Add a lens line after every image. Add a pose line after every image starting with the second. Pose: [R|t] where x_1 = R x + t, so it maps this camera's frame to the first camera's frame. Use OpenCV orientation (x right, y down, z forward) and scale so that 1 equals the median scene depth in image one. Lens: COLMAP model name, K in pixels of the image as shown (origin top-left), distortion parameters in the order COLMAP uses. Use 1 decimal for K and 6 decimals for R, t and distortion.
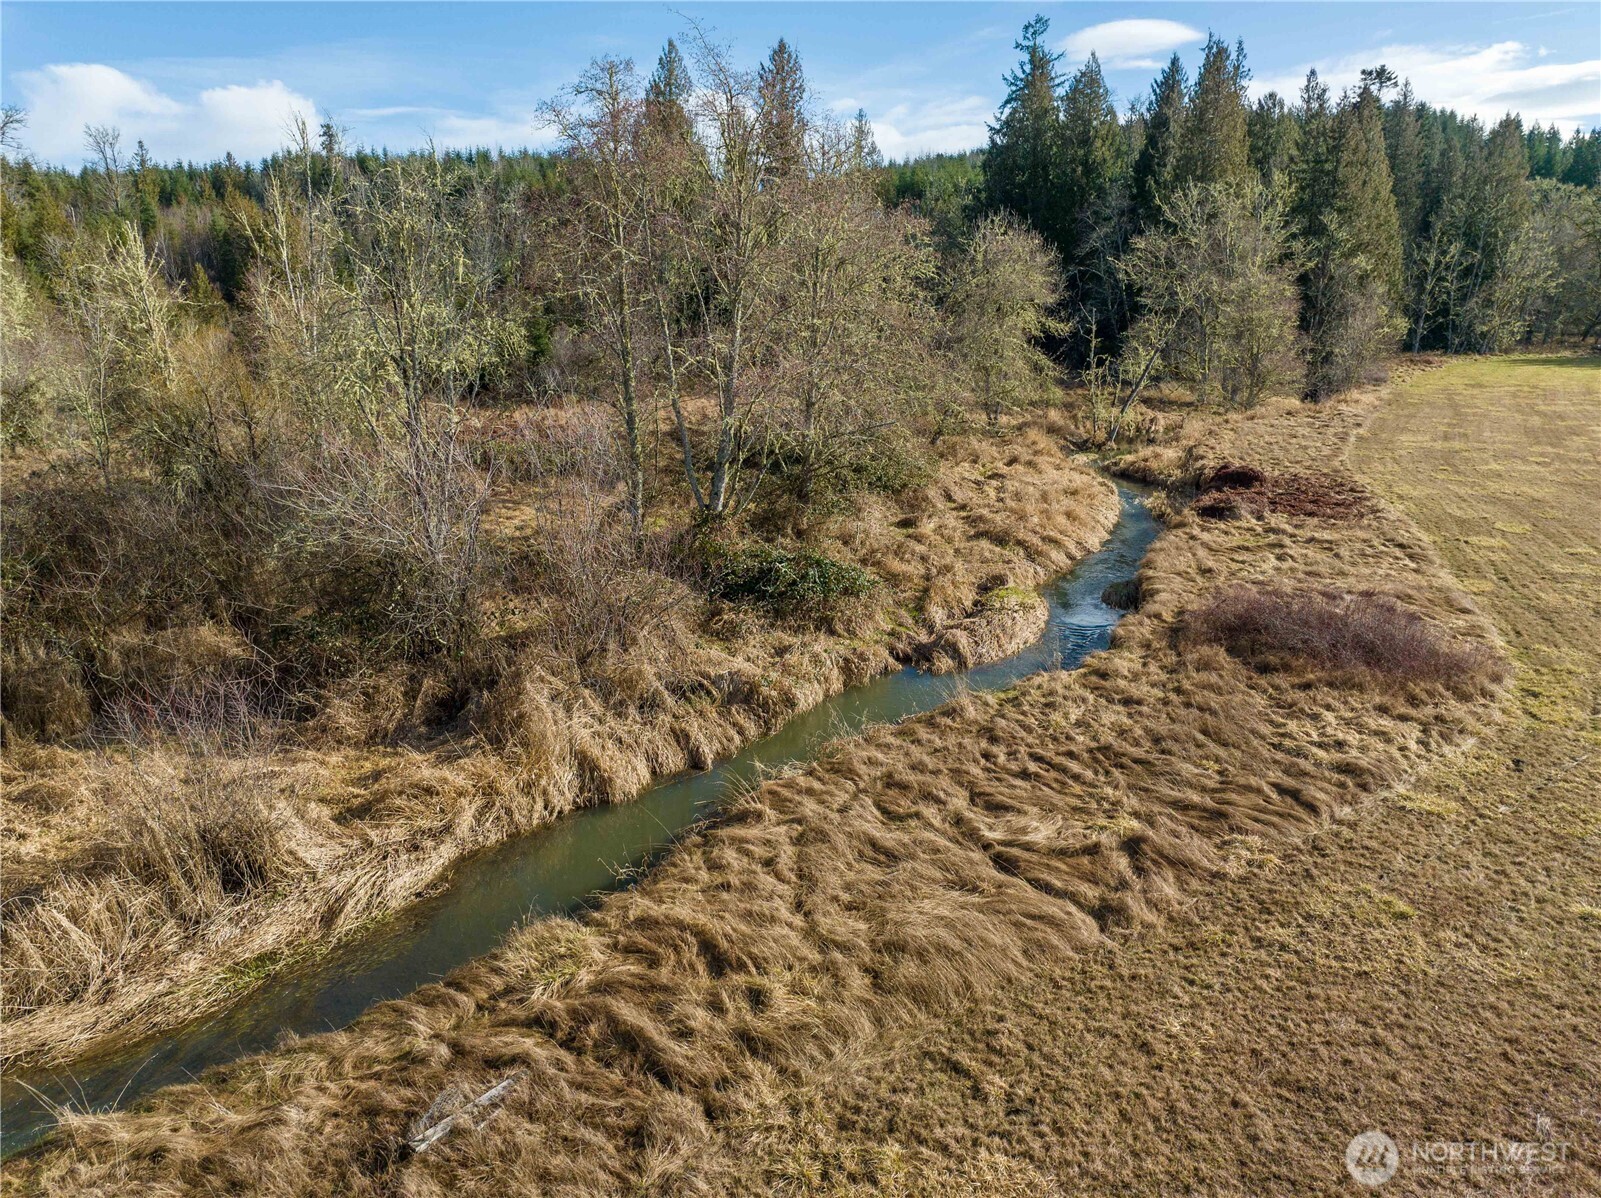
lens RADIAL K [[1127.4, 0, 800.5], [0, 1127.4, 599.0], [0, 0, 1]] dist [-0.044365, 0.010326]
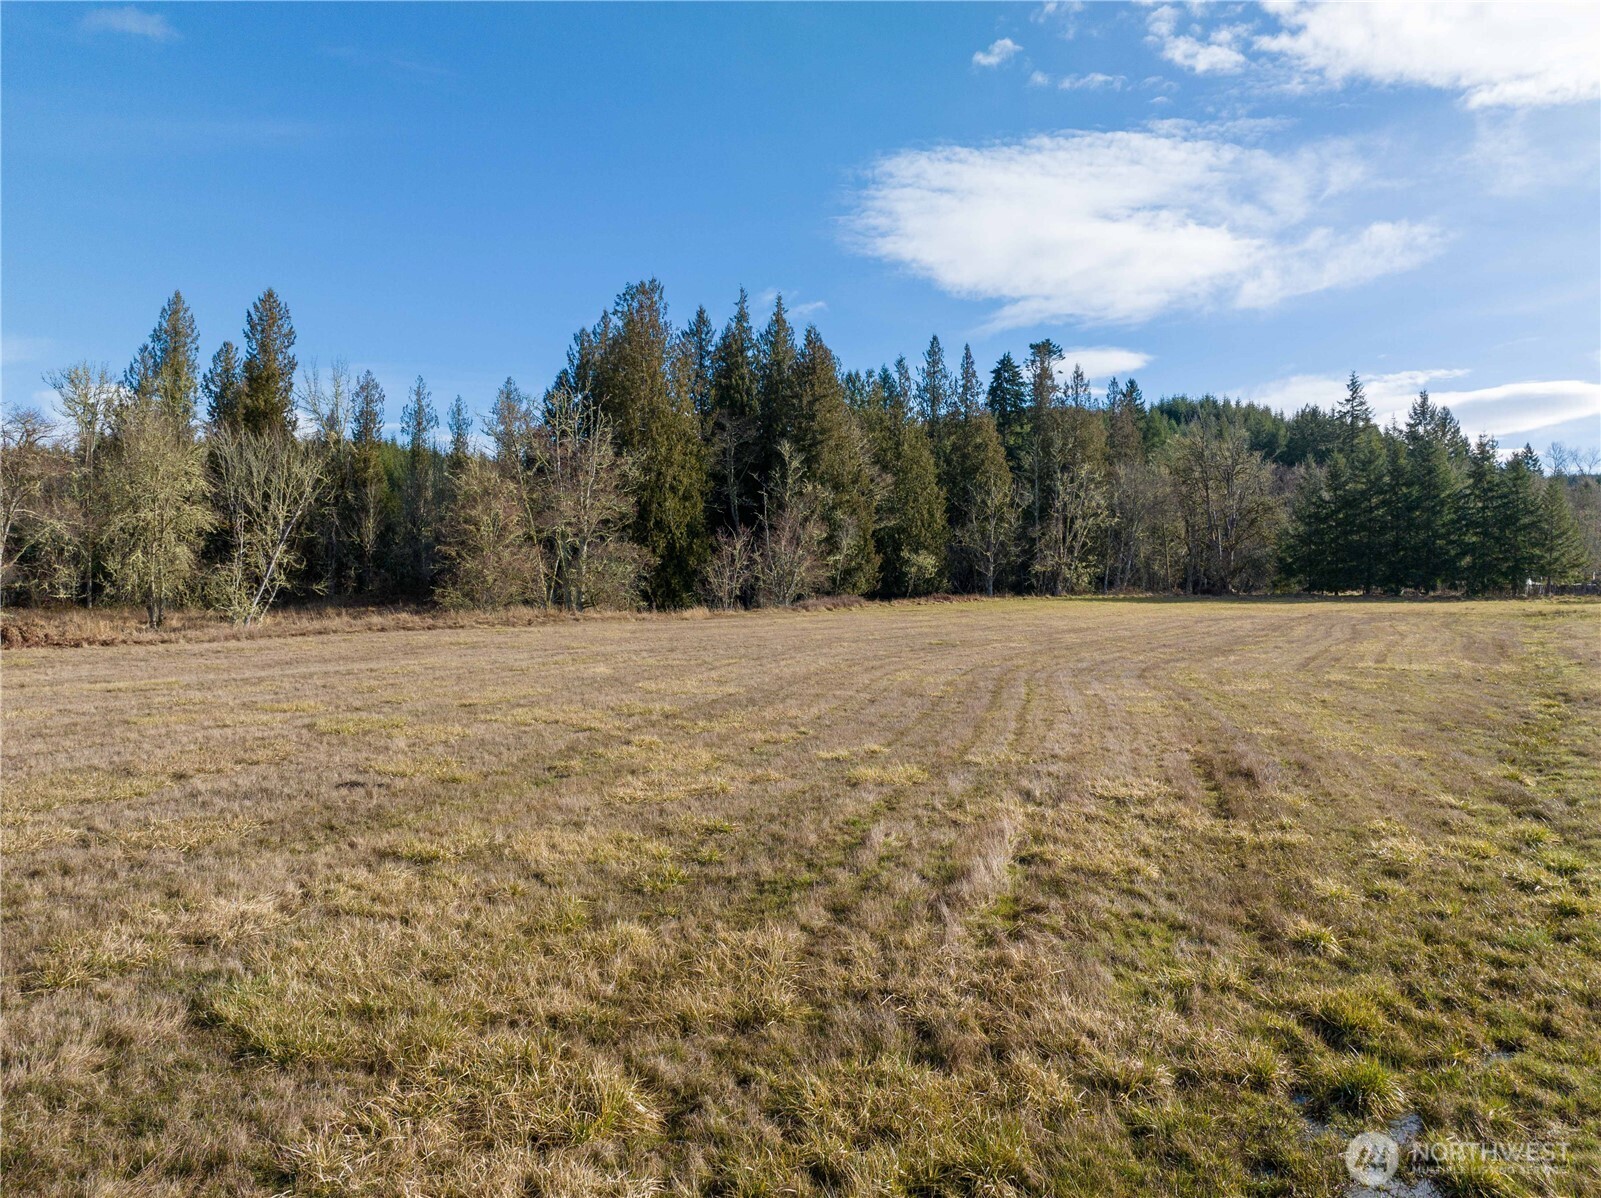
lens RADIAL K [[1127.4, 0, 800.5], [0, 1127.4, 599.0], [0, 0, 1]] dist [-0.044365, 0.010326]
pose [[0.999912, 0.001567, 0.013163, 0.392783], [0.001859, 0.966598, -0.256290, 0.031727], [-0.013125, 0.256292, 0.966510, 0.066300]]
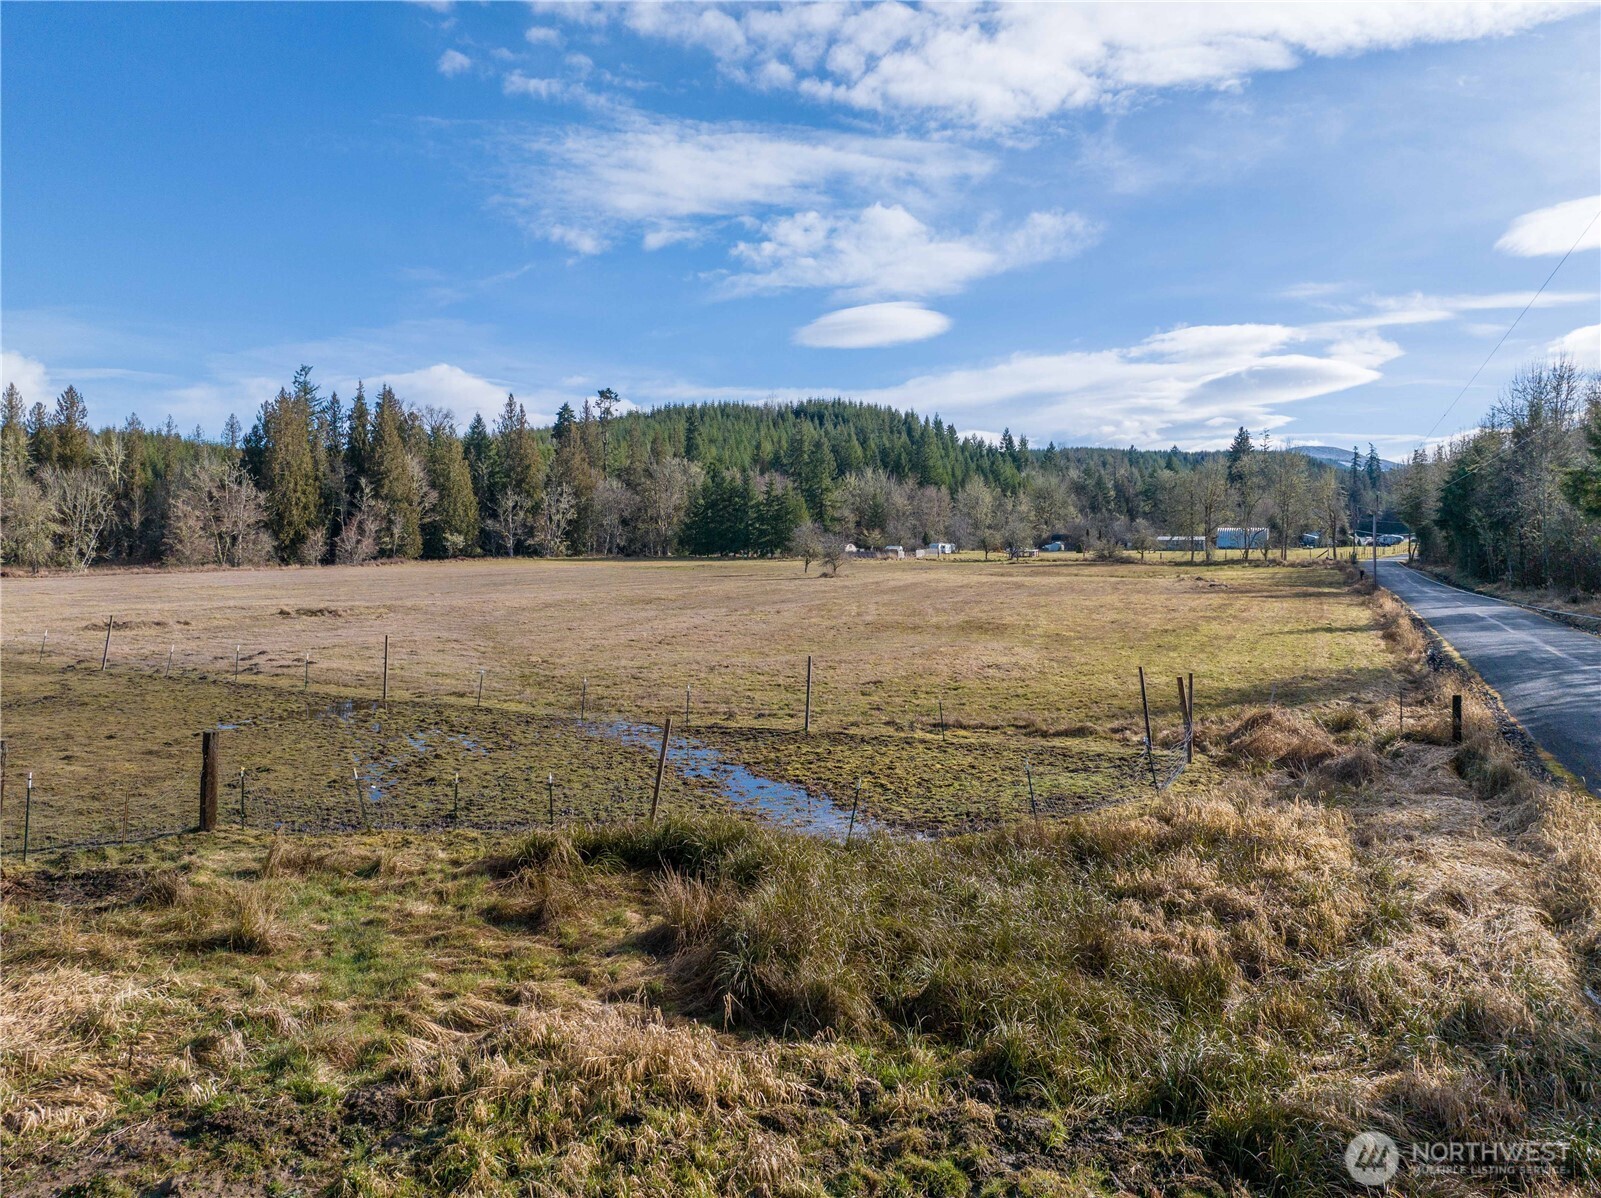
lens RADIAL K [[1127.4, 0, 800.5], [0, 1127.4, 599.0], [0, 0, 1]] dist [-0.044365, 0.010326]
pose [[0.984193, -0.006653, 0.176976, 0.711798], [0.045088, 0.975780, -0.214056, 0.236207], [-0.171266, 0.218652, 0.960656, -0.733483]]
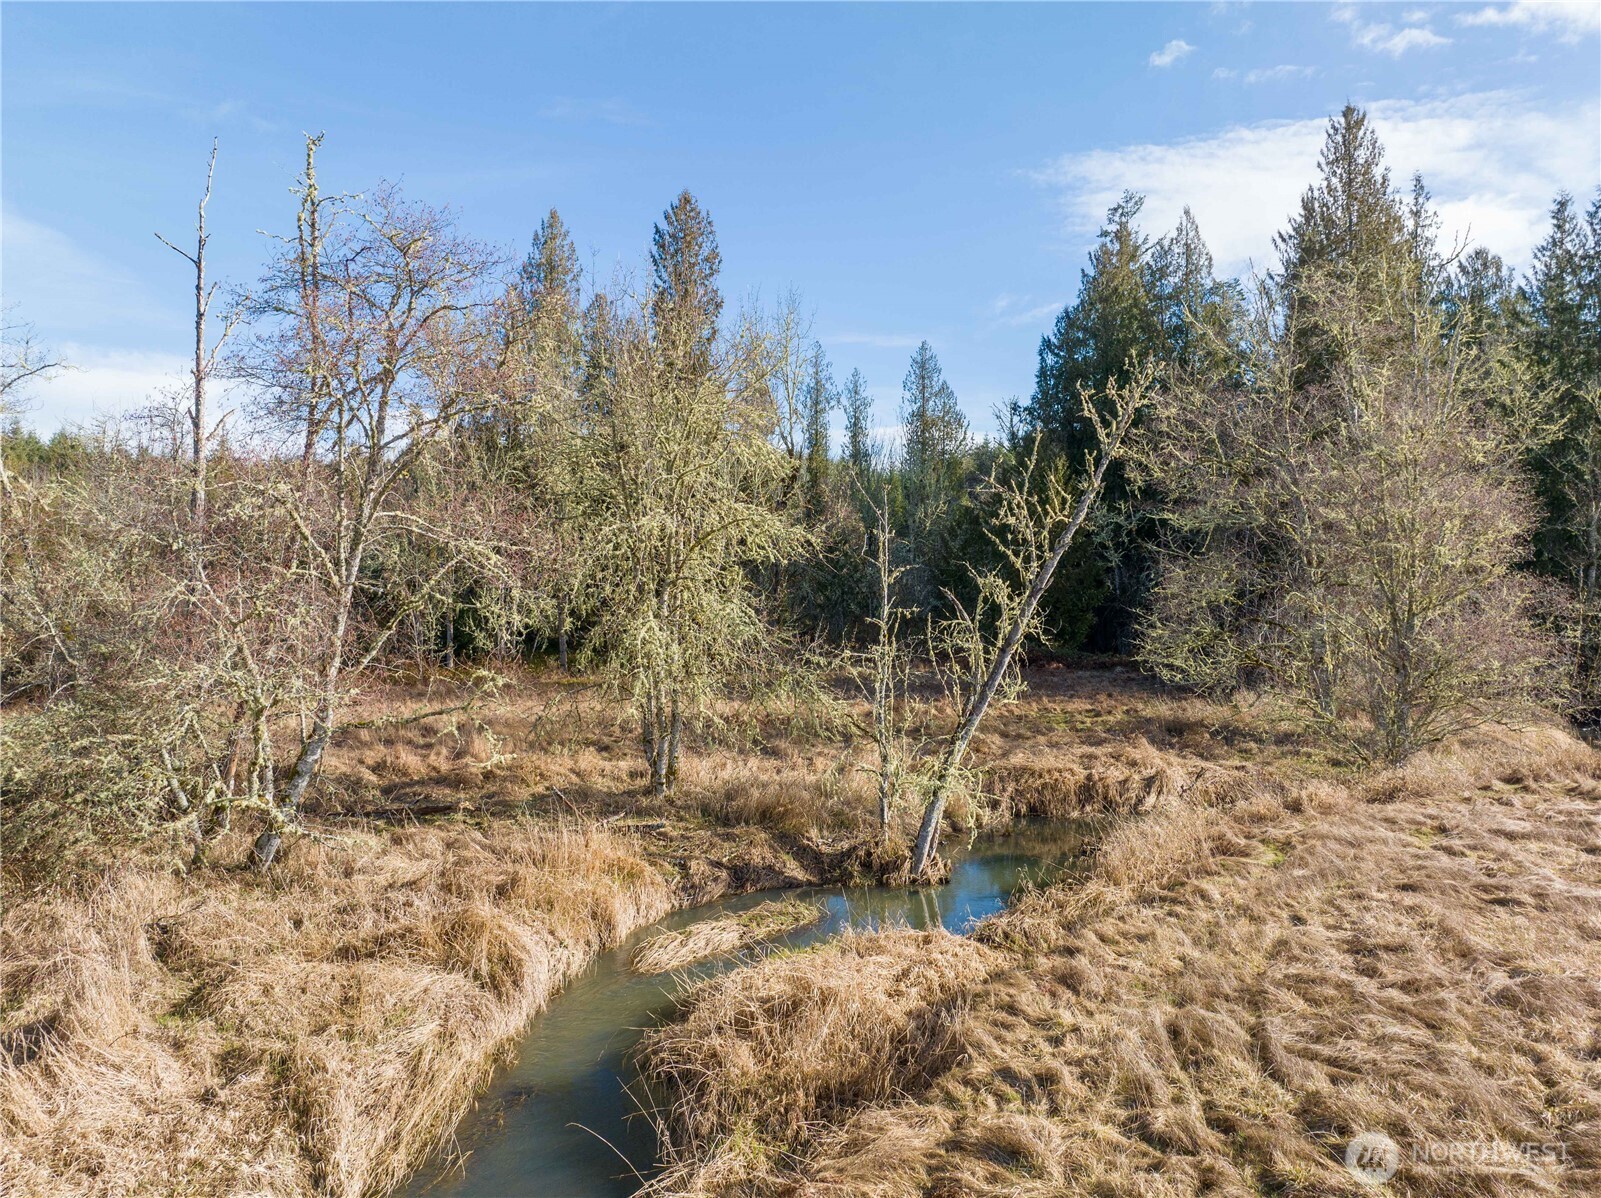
lens RADIAL K [[1127.4, 0, 800.5], [0, 1127.4, 599.0], [0, 0, 1]] dist [-0.044365, 0.010326]
pose [[0.977970, 0.002316, -0.208731, 0.171351], [-0.056756, 0.965218, -0.255210, -0.070275], [0.200879, 0.261435, 0.944087, 0.360729]]
